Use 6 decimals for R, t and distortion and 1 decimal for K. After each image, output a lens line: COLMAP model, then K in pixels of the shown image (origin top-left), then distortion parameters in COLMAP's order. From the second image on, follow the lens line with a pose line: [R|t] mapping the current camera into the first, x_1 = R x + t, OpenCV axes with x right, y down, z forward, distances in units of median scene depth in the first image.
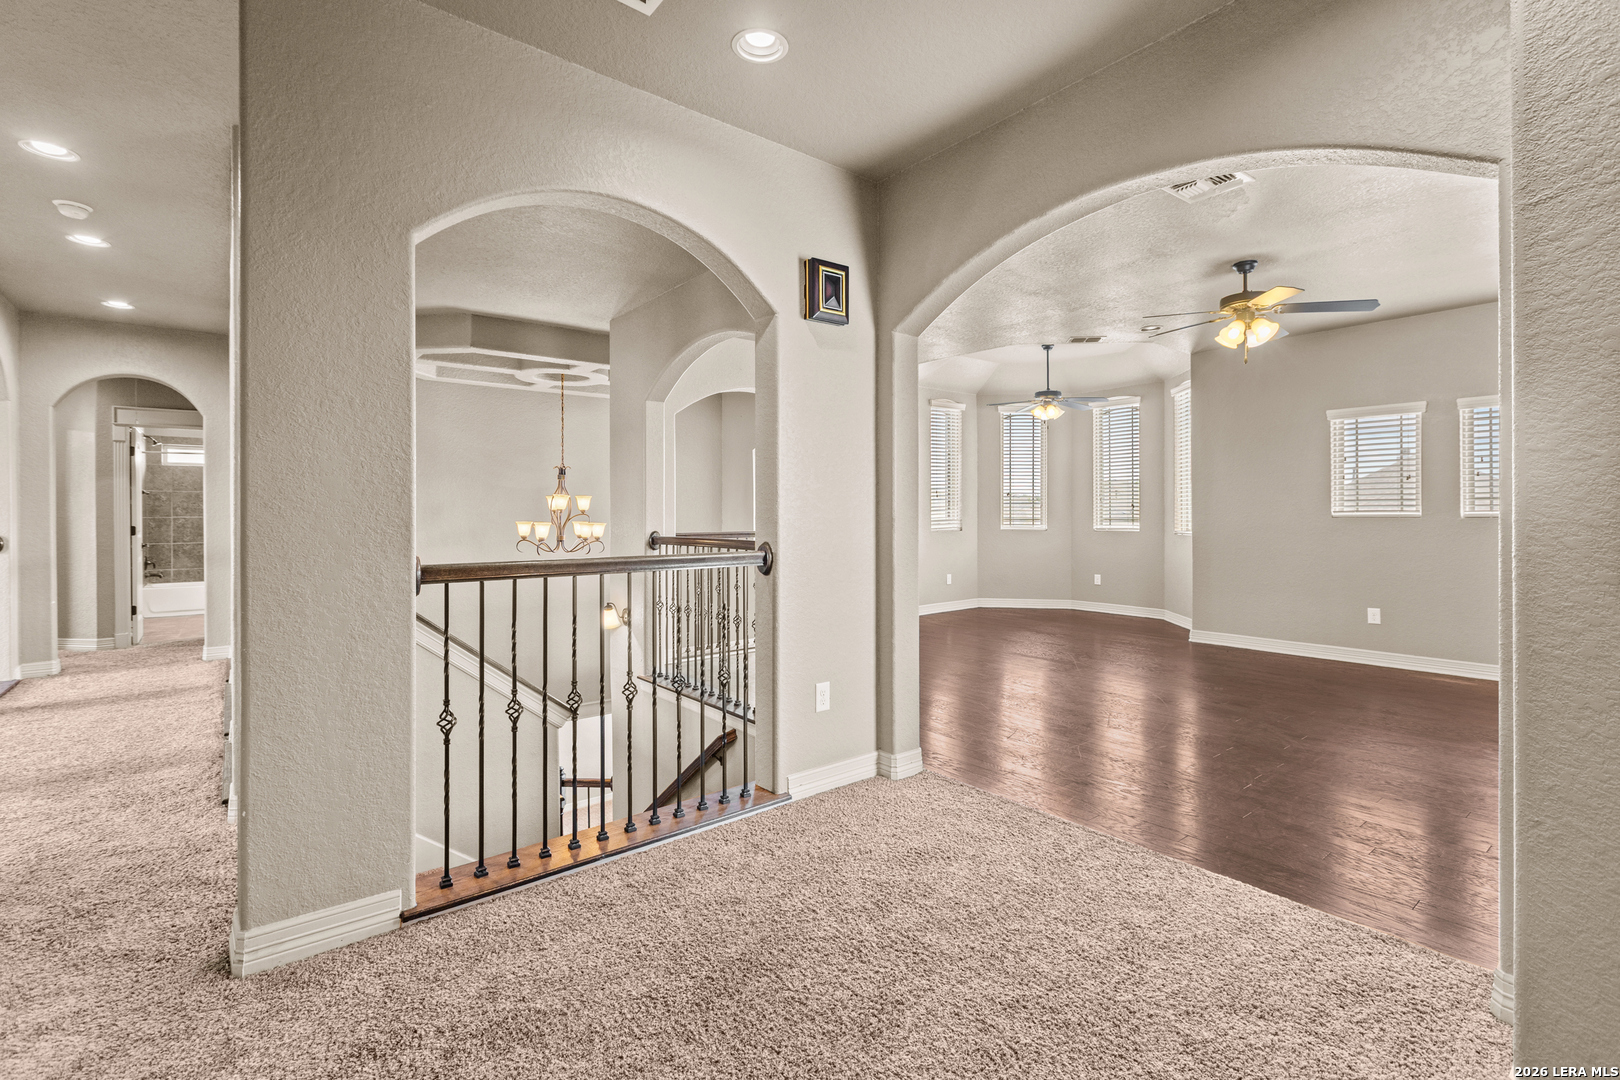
lens RADIAL K [[725.7, 0, 813.9], [0, 725.7, 517.7], [0, 0, 1]] dist [0.000522, -0.000707]
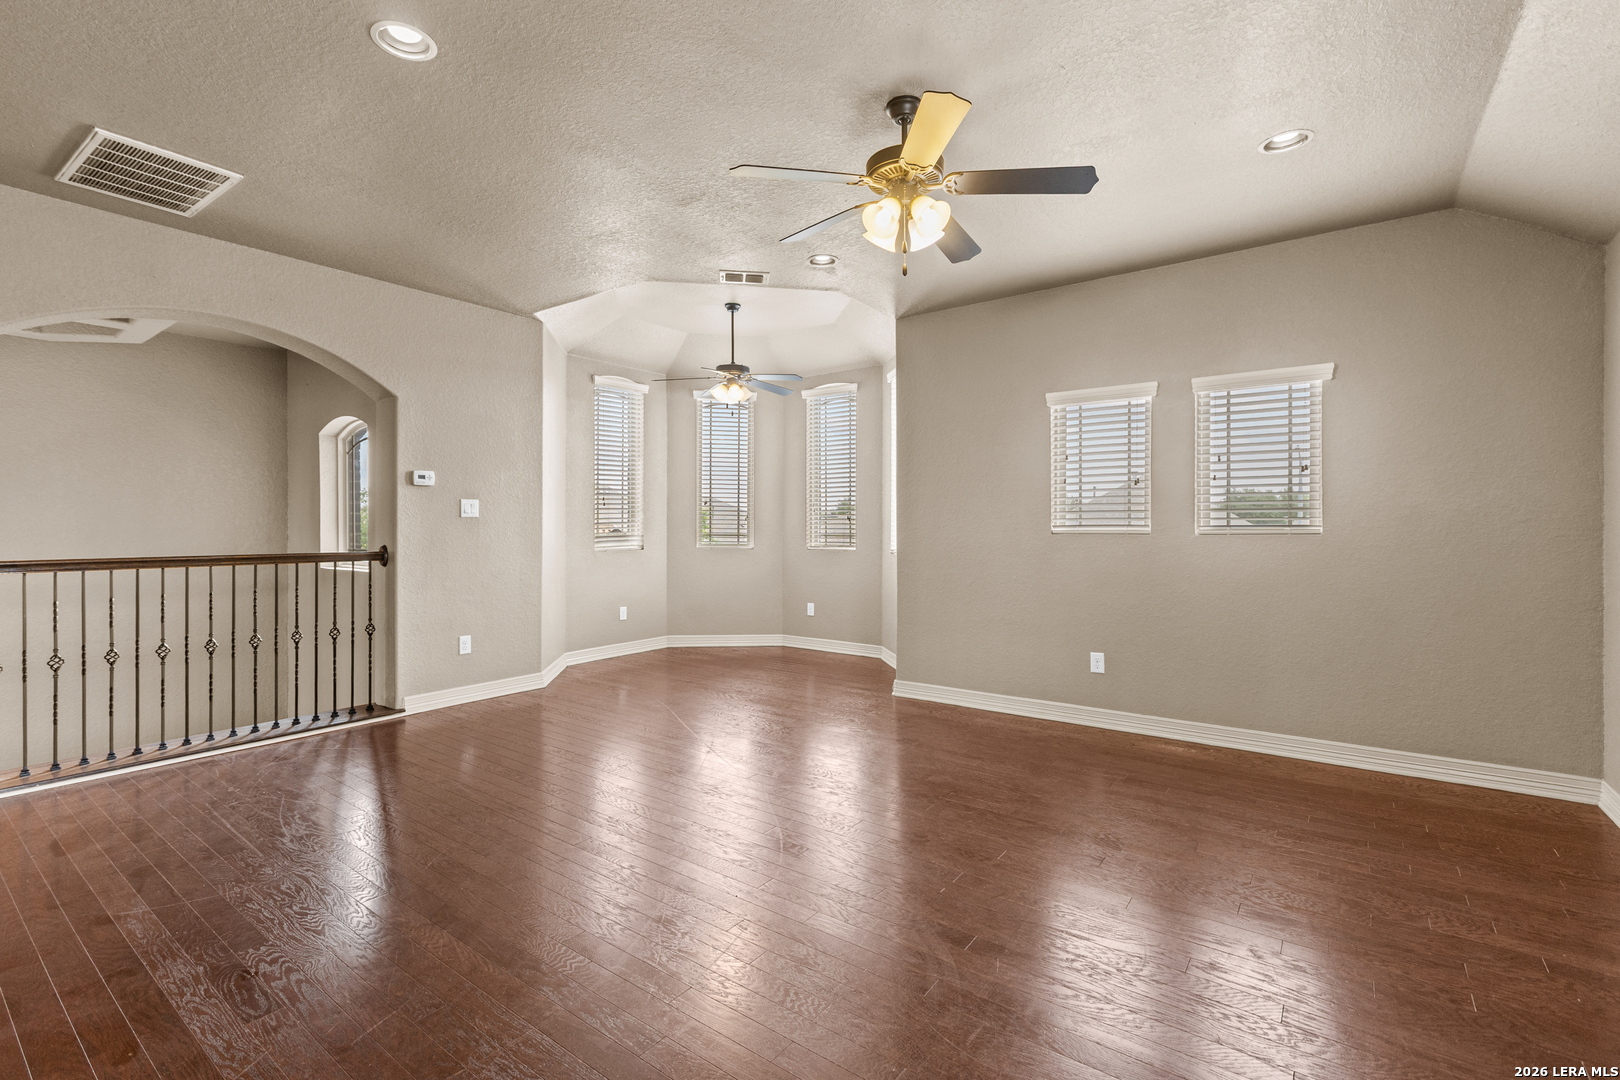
lens RADIAL K [[725.7, 0, 806.0], [0, 725.7, 539.3], [0, 0, 1]] dist [0.000522, -0.000707]
pose [[0.966659, 0.000787, 0.256066, 0.210401], [-0.002927, 0.999964, 0.007976, 0.000272], [-0.256051, -0.008460, 0.966626, 0.256830]]
